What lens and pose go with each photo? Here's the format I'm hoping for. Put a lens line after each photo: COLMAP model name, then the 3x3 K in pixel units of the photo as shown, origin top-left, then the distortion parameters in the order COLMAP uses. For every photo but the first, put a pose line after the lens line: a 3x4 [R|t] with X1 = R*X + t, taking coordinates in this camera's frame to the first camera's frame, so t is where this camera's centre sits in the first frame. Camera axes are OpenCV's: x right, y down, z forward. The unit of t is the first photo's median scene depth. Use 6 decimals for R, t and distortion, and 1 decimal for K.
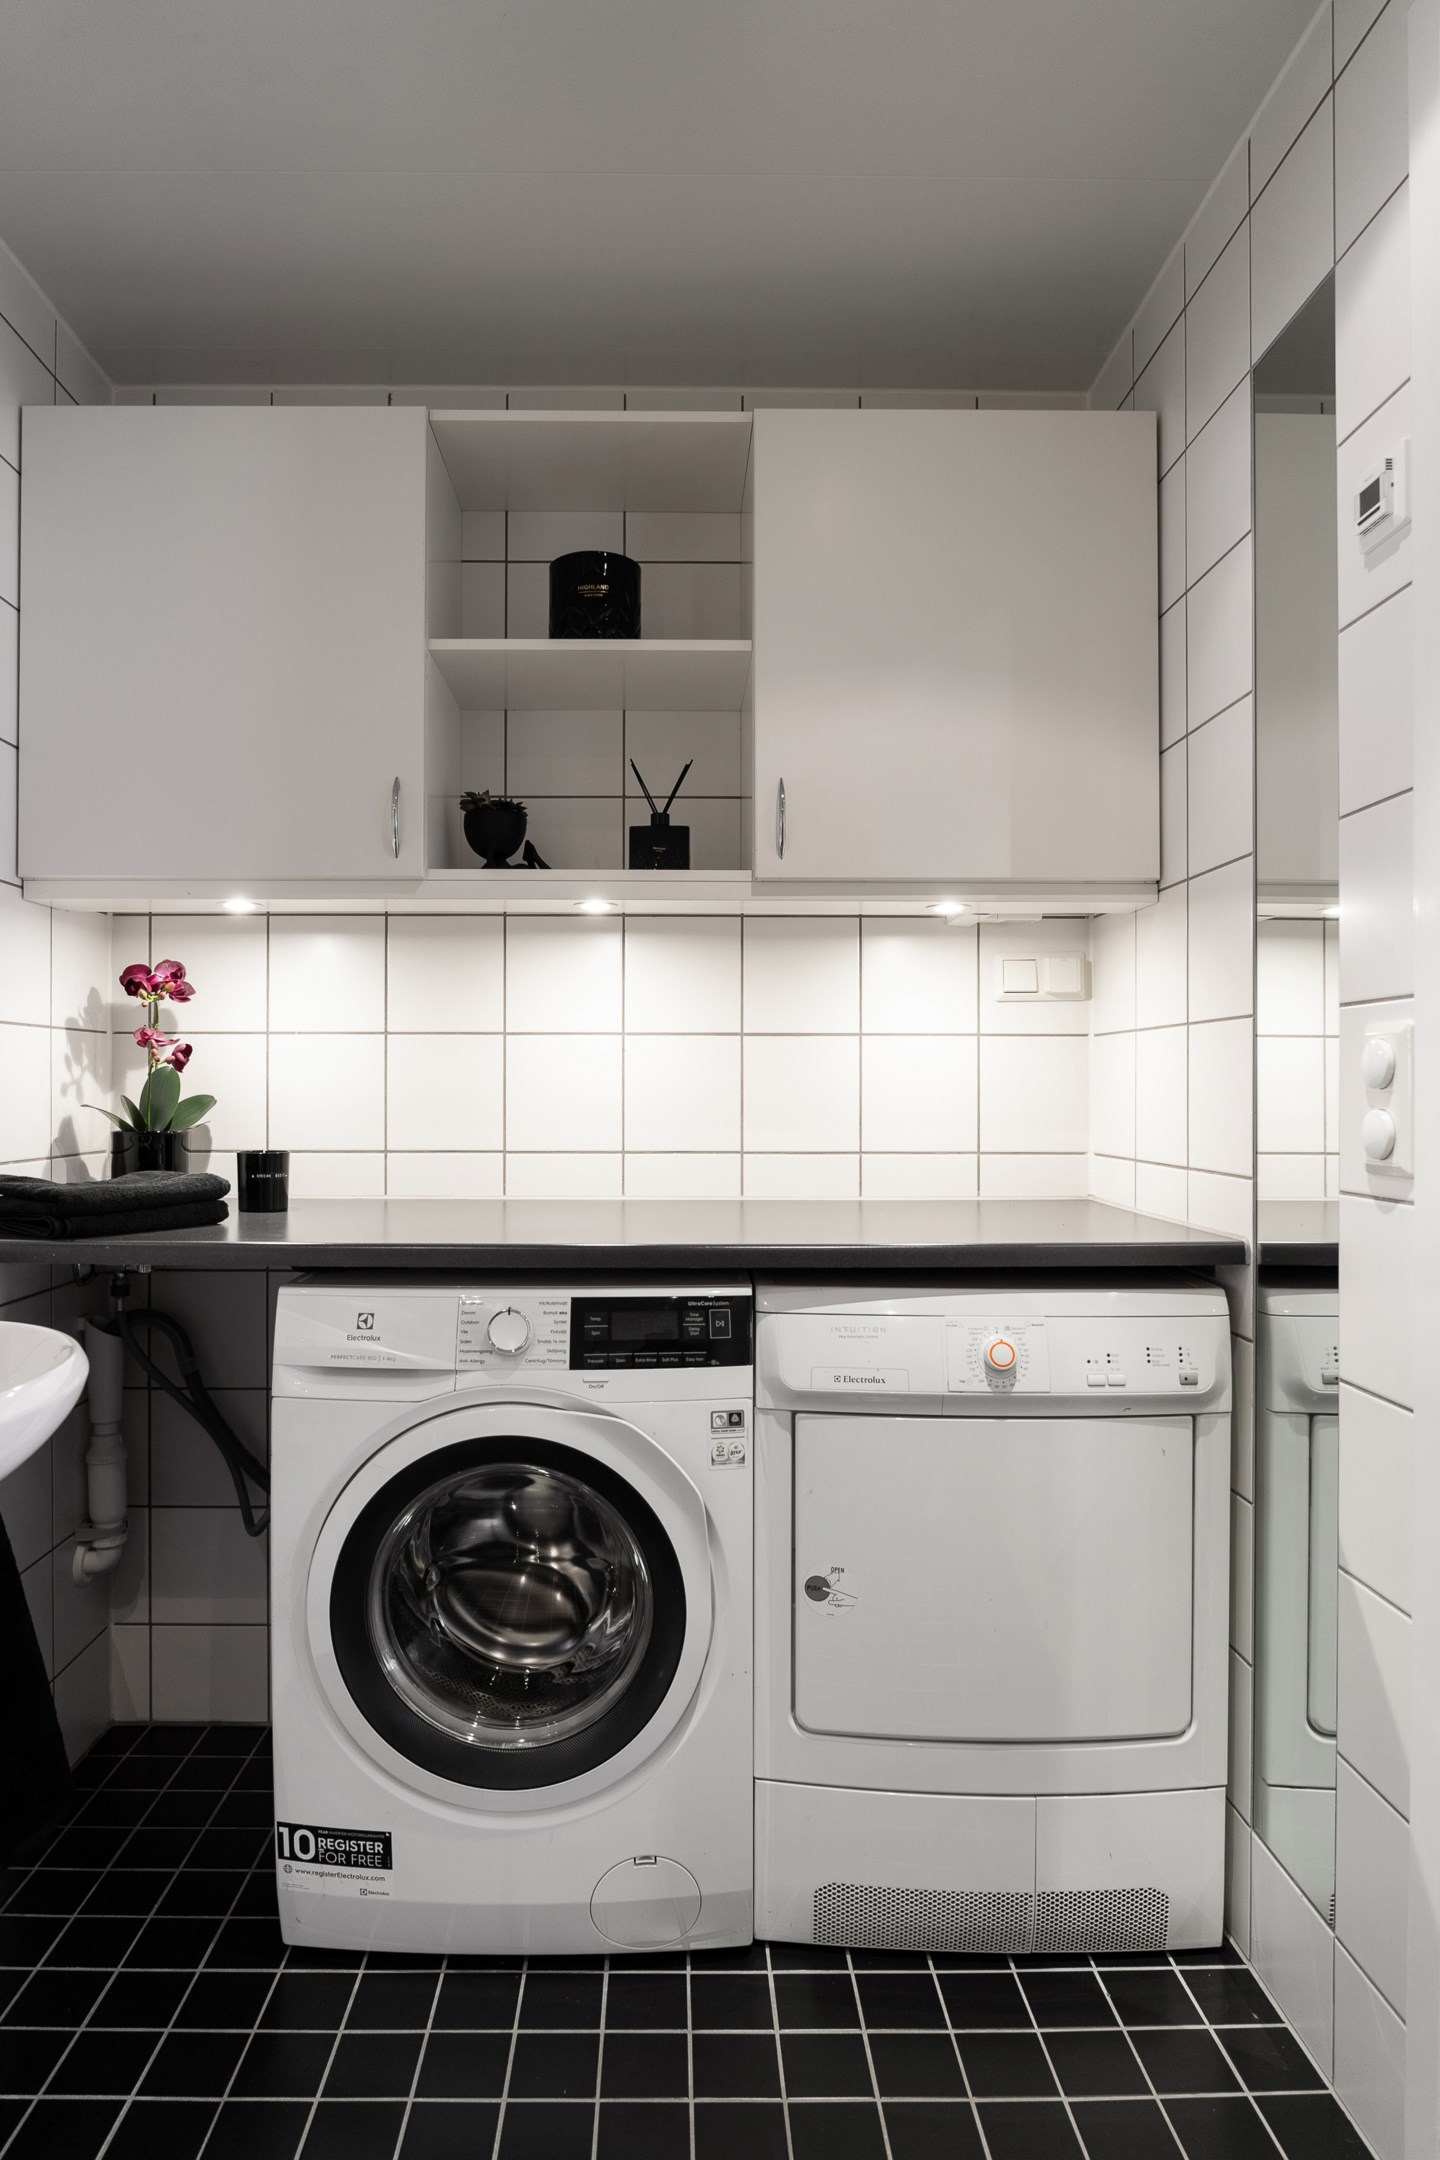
lens RADIAL K [[1252.0, 0, 720.0], [0, 1252.0, 1080.0], [0, 0, 1]] dist [-0.016523, 0.001660]
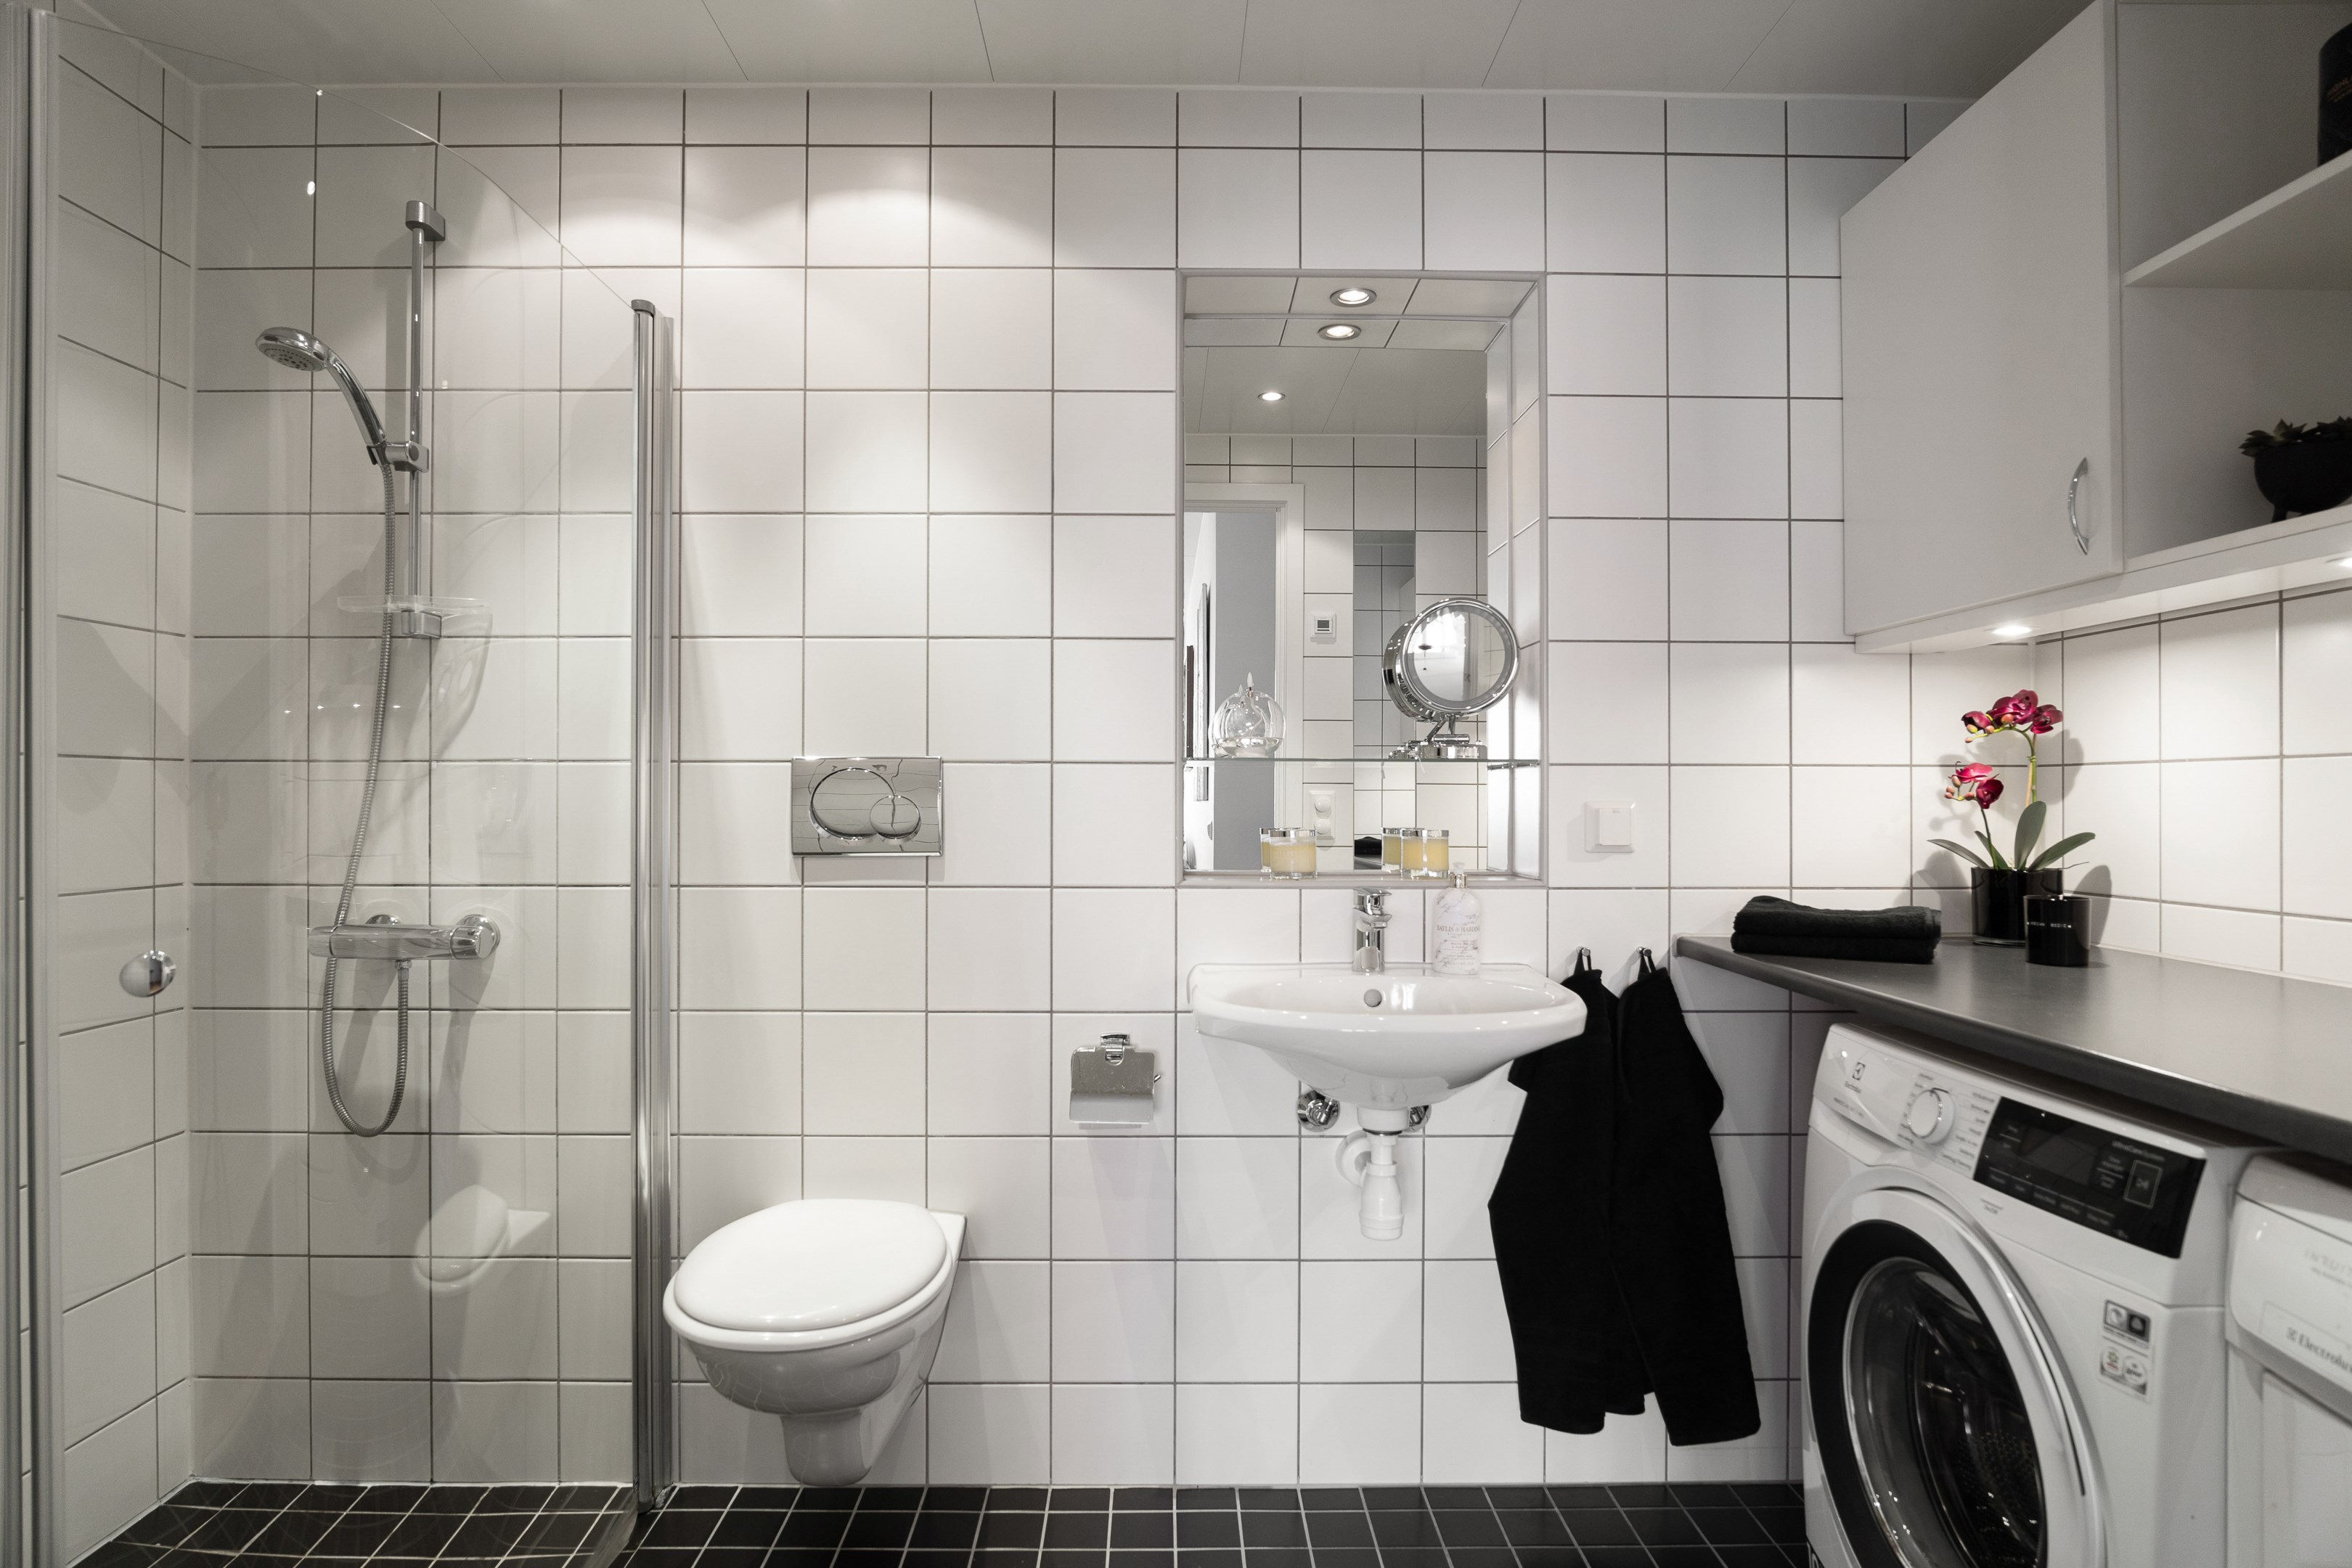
lens RADIAL K [[1304.3, 0, 1169.8], [0, 1304.3, 794.0], [0, 0, 1]] dist [-0.021080, 0.002987]
pose [[-0.026082, -0.007030, -0.999635, 0.732541], [0.006179, 0.999955, -0.007193, -0.018244], [0.999641, -0.006365, -0.026038, 0.490014]]
